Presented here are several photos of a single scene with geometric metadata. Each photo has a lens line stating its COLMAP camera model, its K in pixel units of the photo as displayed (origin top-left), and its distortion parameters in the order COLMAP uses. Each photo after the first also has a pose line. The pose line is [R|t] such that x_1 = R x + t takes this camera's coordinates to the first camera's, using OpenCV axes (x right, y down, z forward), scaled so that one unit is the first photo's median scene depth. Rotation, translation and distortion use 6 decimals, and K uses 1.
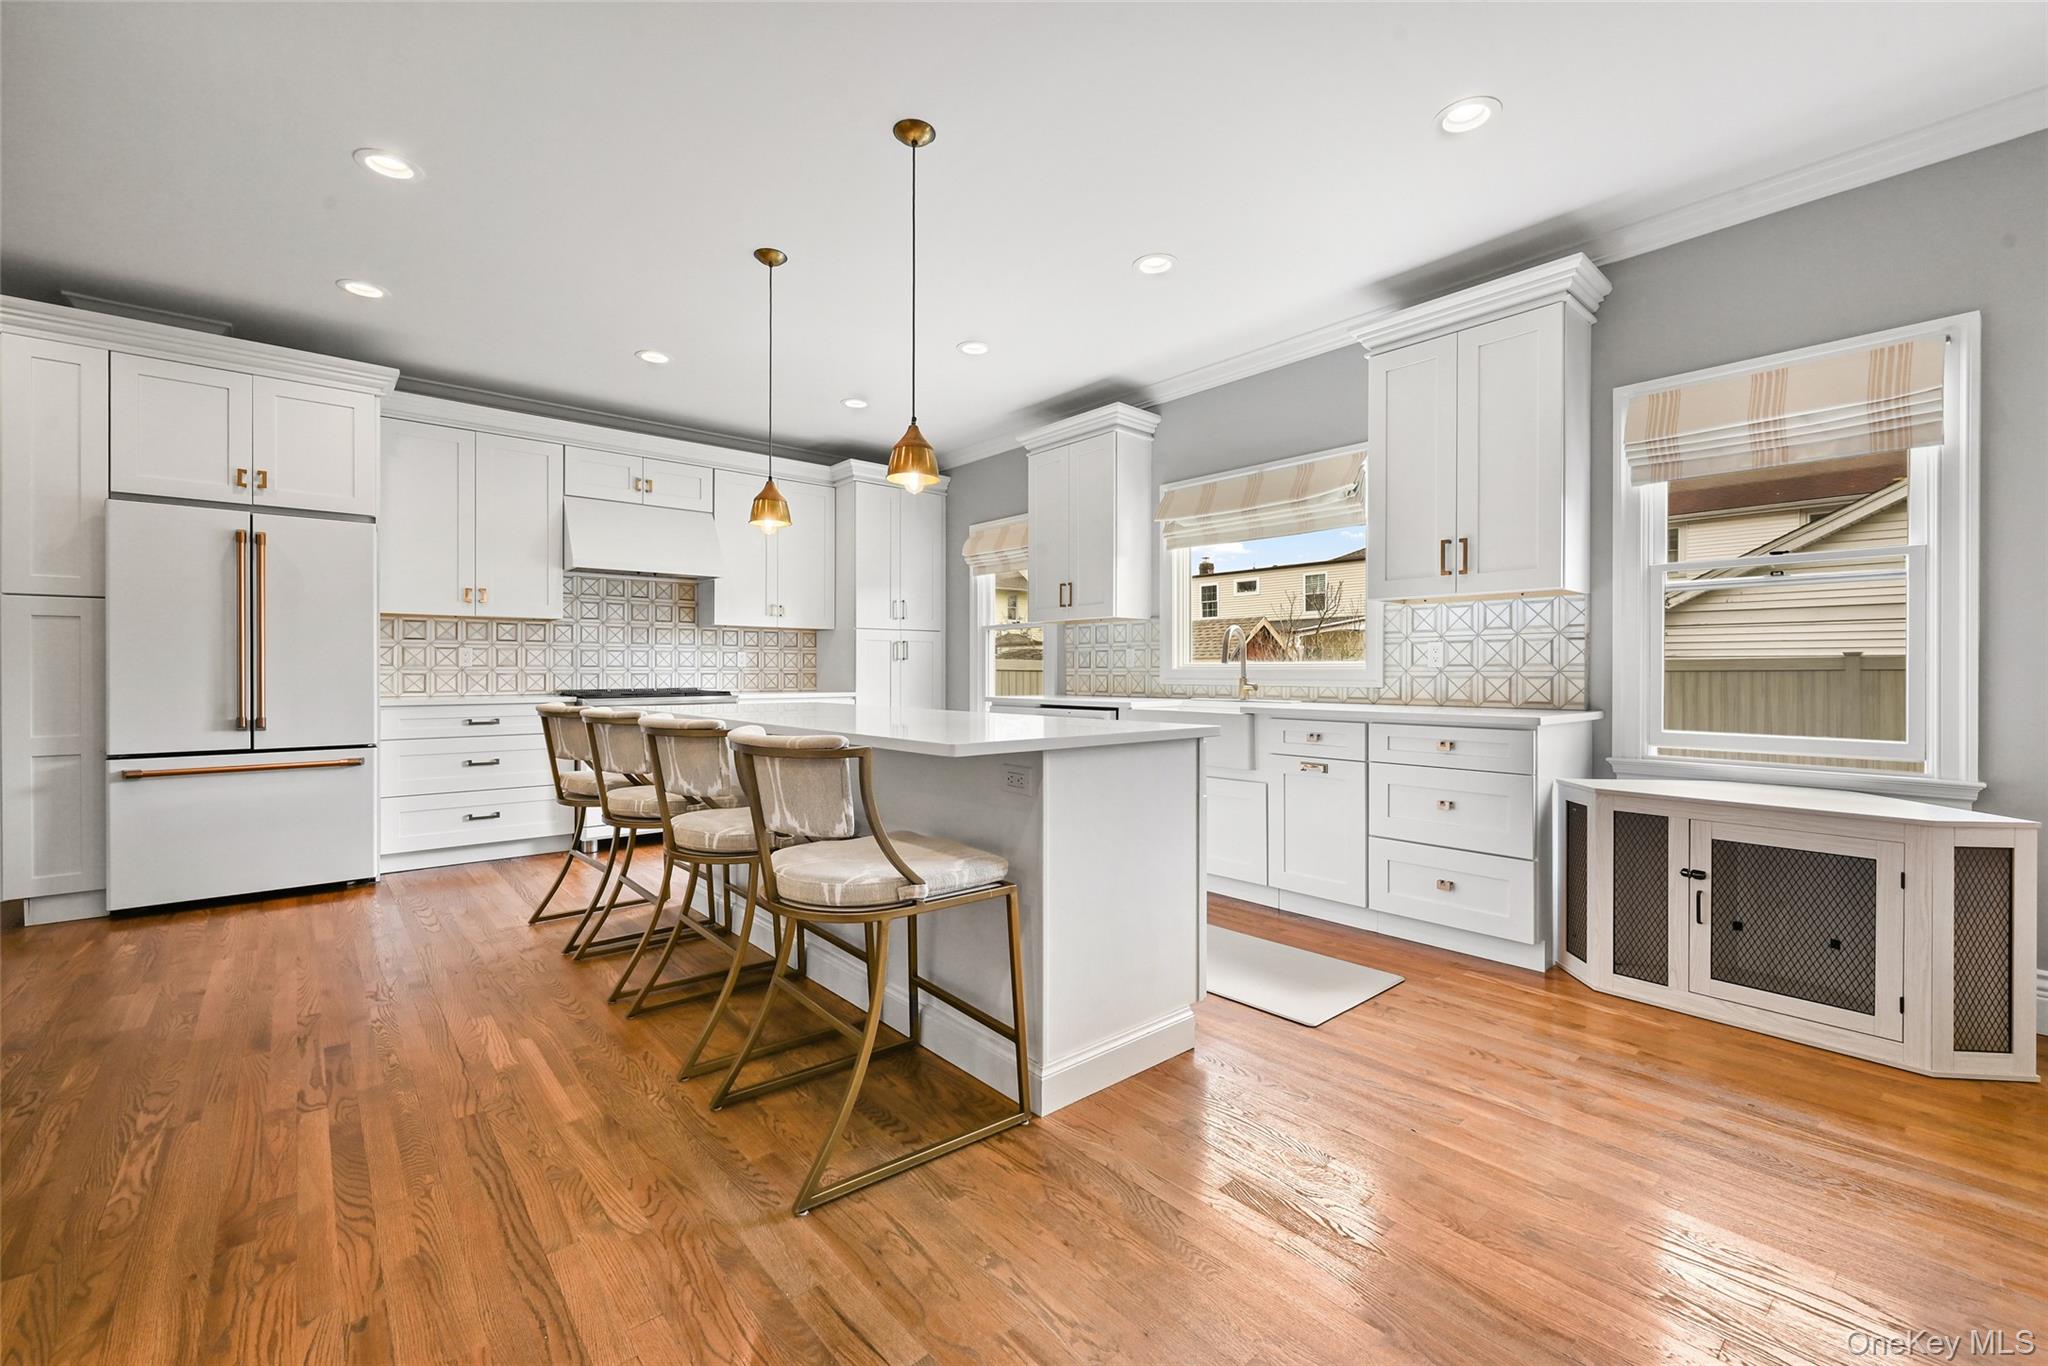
lens RADIAL K [[886.5, 0, 1031.6], [0, 886.5, 672.3], [0, 0, 1]] dist [0.001949, 0.000236]
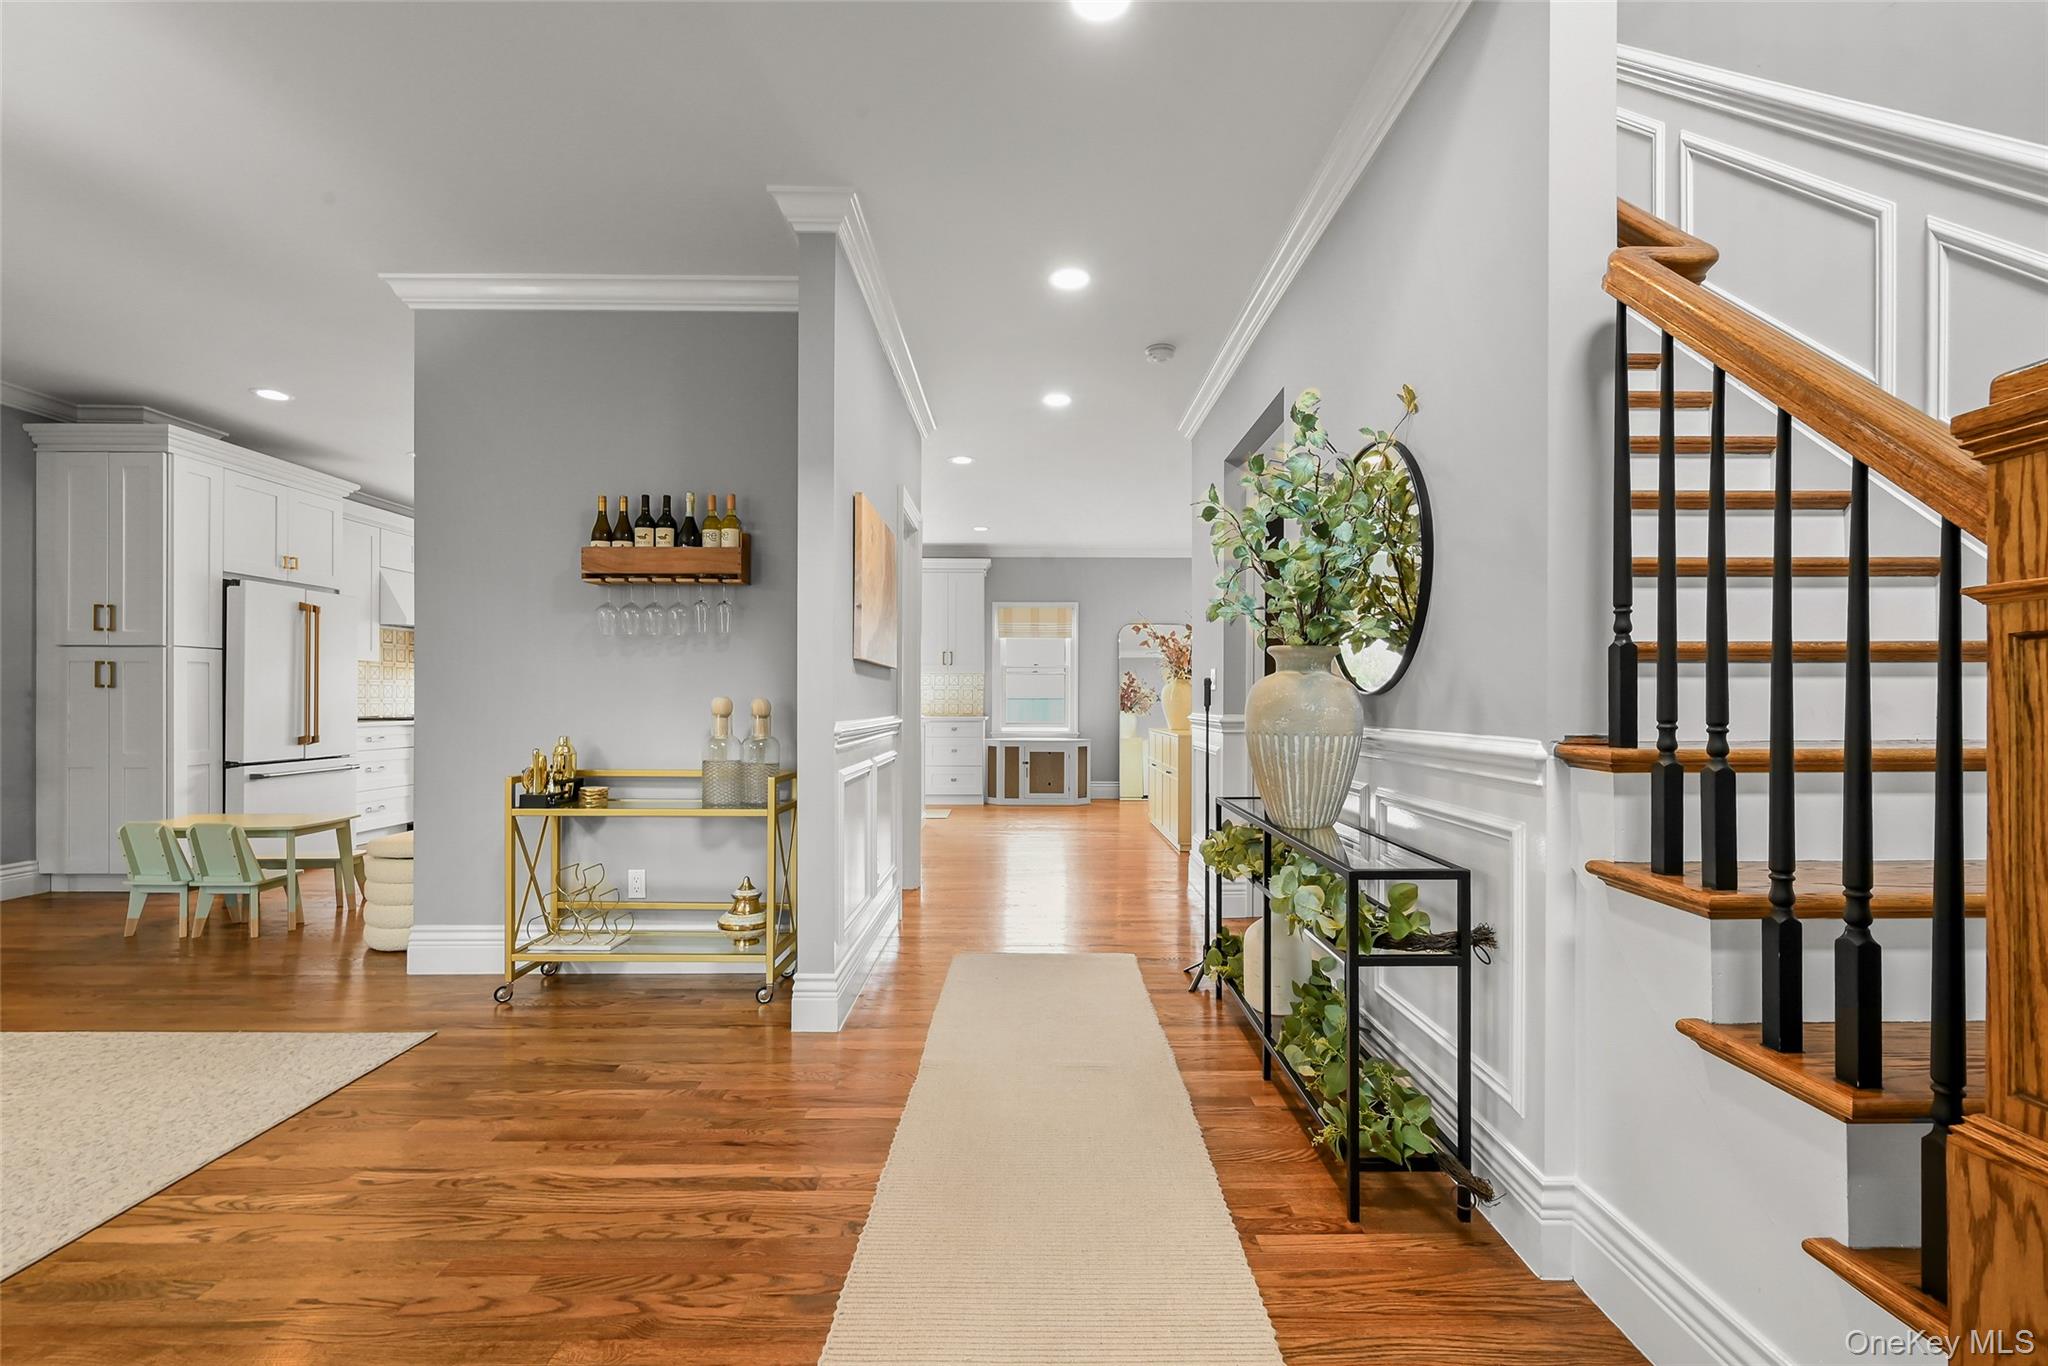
lens RADIAL K [[886.5, 0, 1036.4], [0, 886.5, 700.8], [0, 0, 1]] dist [0.001949, 0.000236]
pose [[0.640382, -0.000300, 0.768057, -0.975247], [-0.001427, 0.999998, 0.001580, -0.006177], [-0.768056, -0.002108, 0.640380, -0.631494]]
